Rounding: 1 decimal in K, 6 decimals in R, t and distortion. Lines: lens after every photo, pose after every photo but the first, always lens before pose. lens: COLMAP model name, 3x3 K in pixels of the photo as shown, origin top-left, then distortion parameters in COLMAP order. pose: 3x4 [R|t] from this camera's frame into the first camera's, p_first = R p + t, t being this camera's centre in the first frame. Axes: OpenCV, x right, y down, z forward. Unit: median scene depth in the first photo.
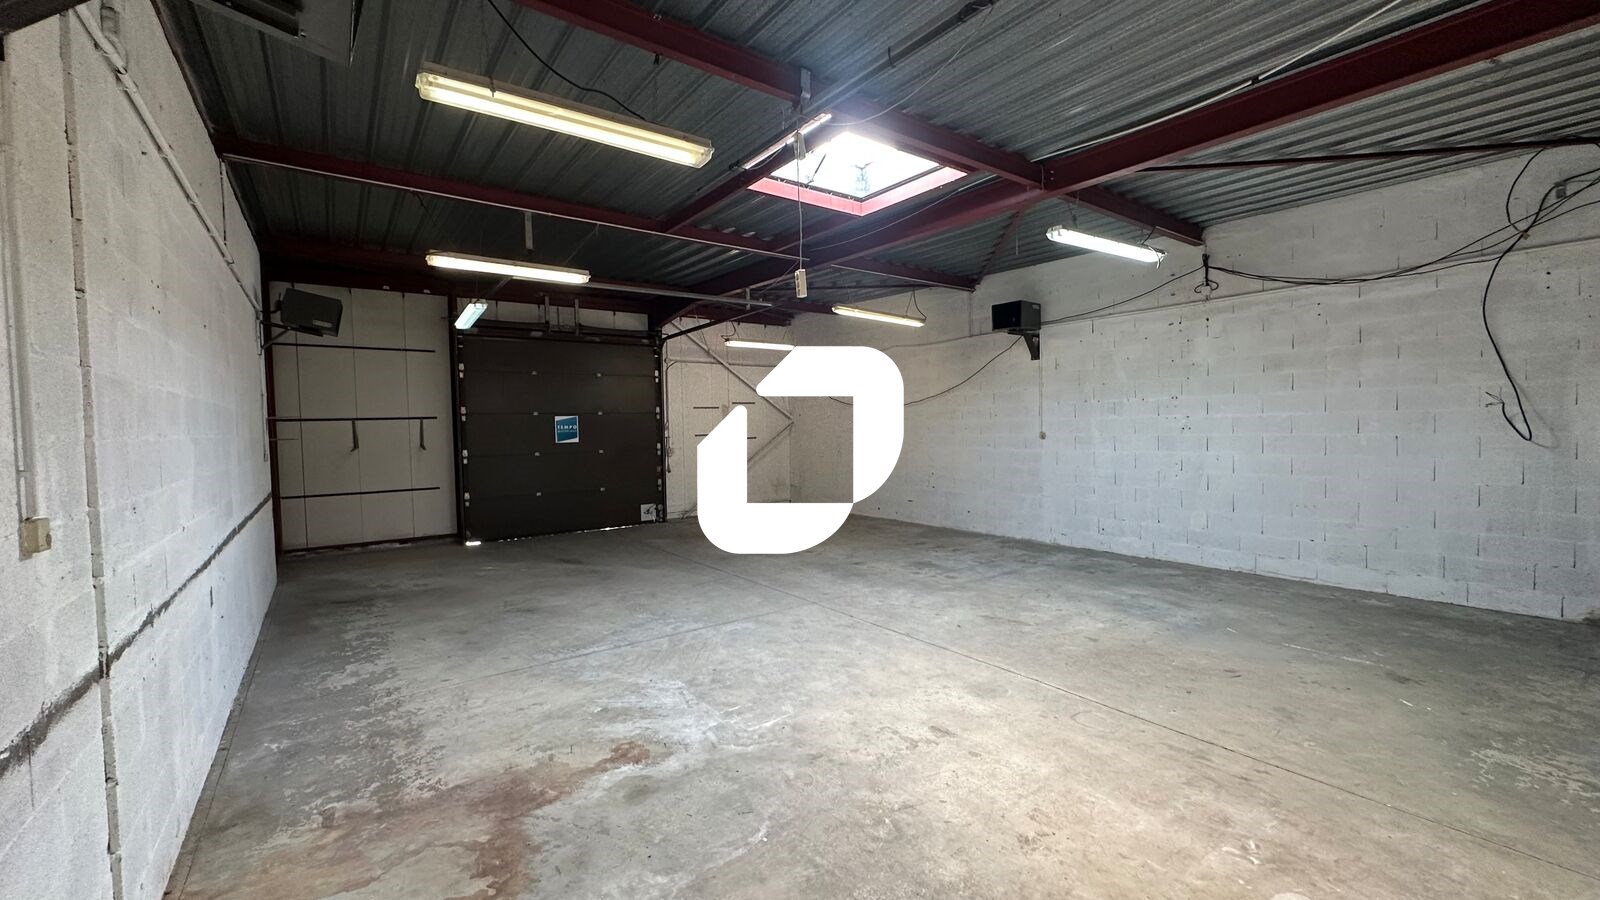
lens RADIAL K [[637.6, 0, 797.3], [0, 637.6, 447.4], [0, 0, 1]] dist [-0.001638, 0.000458]
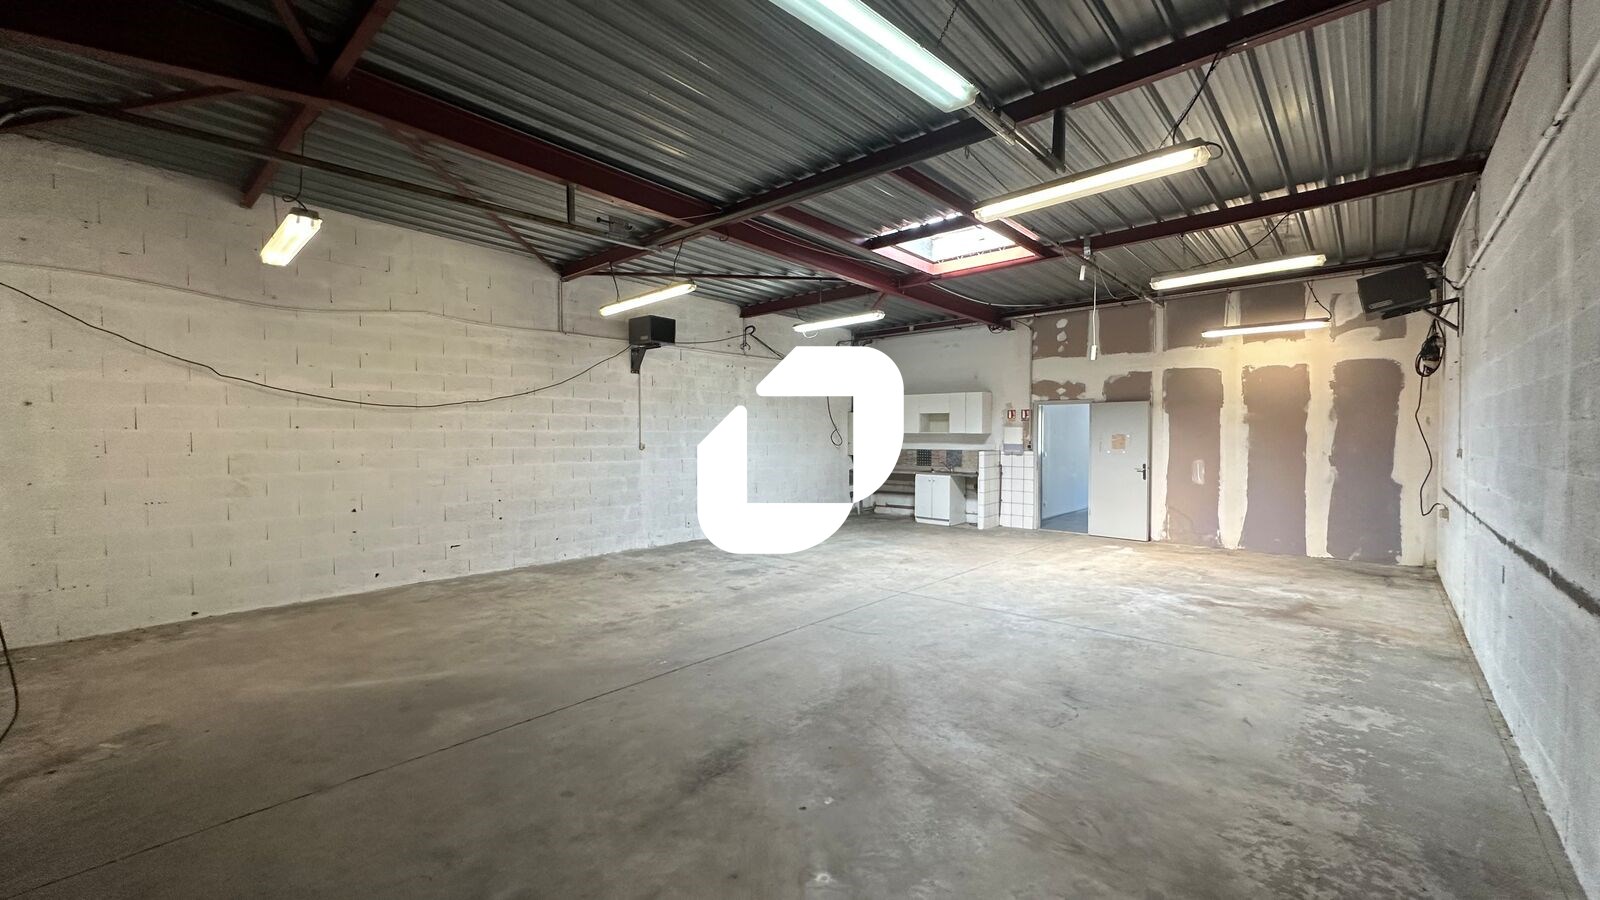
lens RADIAL K [[637.6, 0, 801.8], [0, 637.6, 448.9], [0, 0, 1]] dist [-0.001638, 0.000458]
pose [[-0.207960, -0.000316, 0.978137, -1.263146], [0.040000, 0.999161, 0.008828, -0.024825], [-0.977319, 0.040961, -0.207773, 1.737542]]
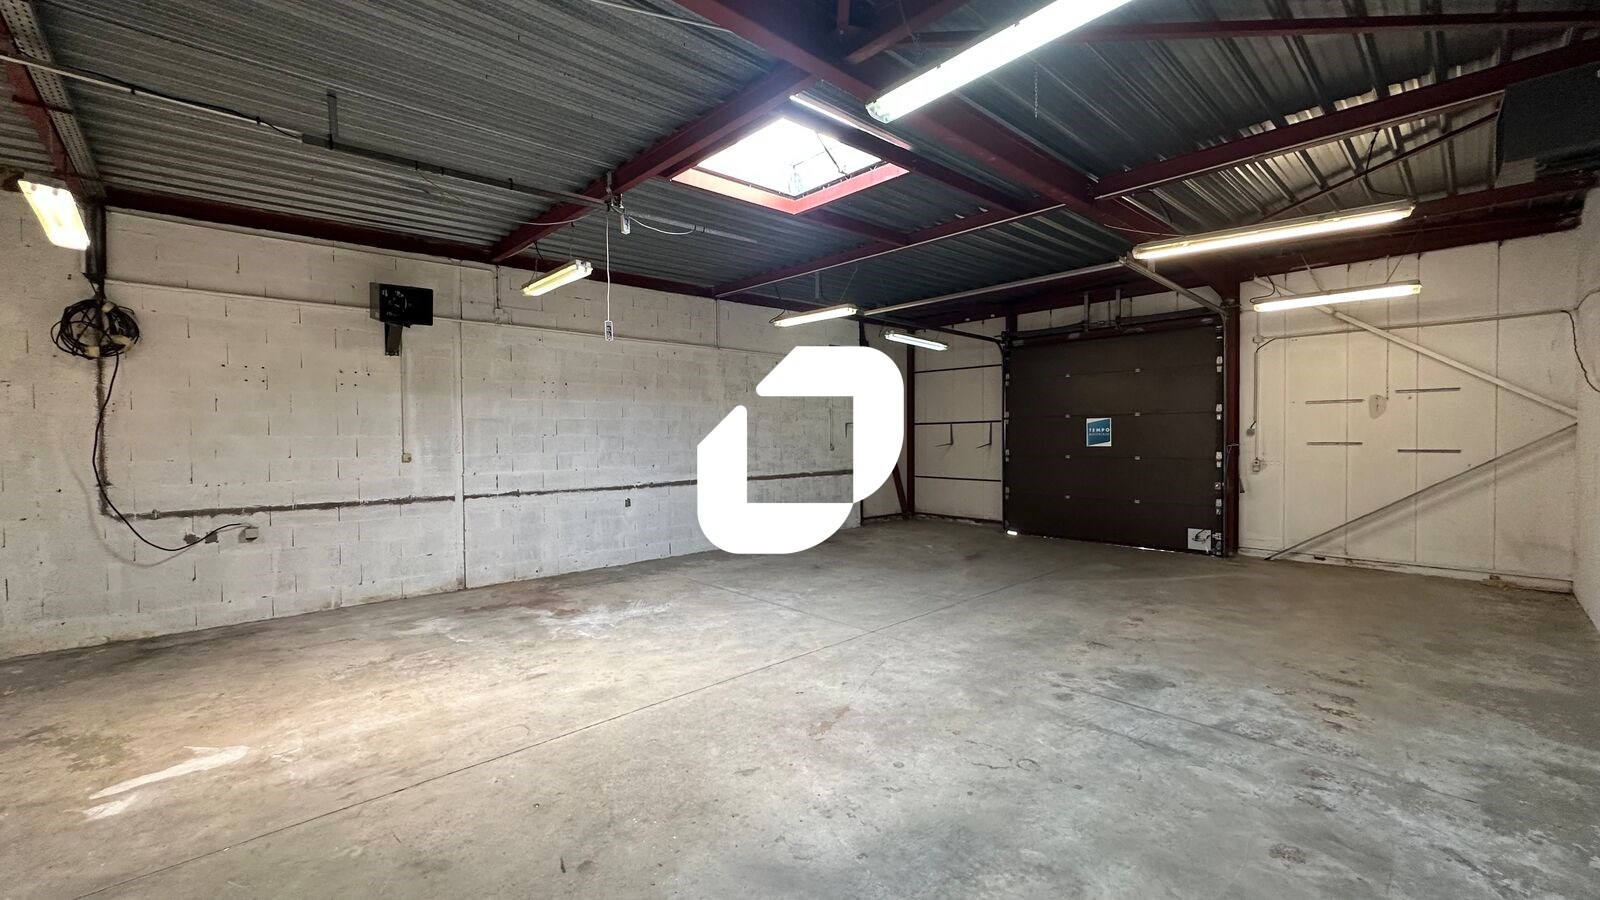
lens RADIAL K [[637.6, 0, 802.6], [0, 637.6, 442.6], [0, 0, 1]] dist [-0.001638, 0.000458]
pose [[0.129310, 0.029676, -0.991160, 1.117591], [-0.030686, 0.999193, 0.025913, -0.052592], [0.991129, 0.027064, 0.130116, 0.974896]]
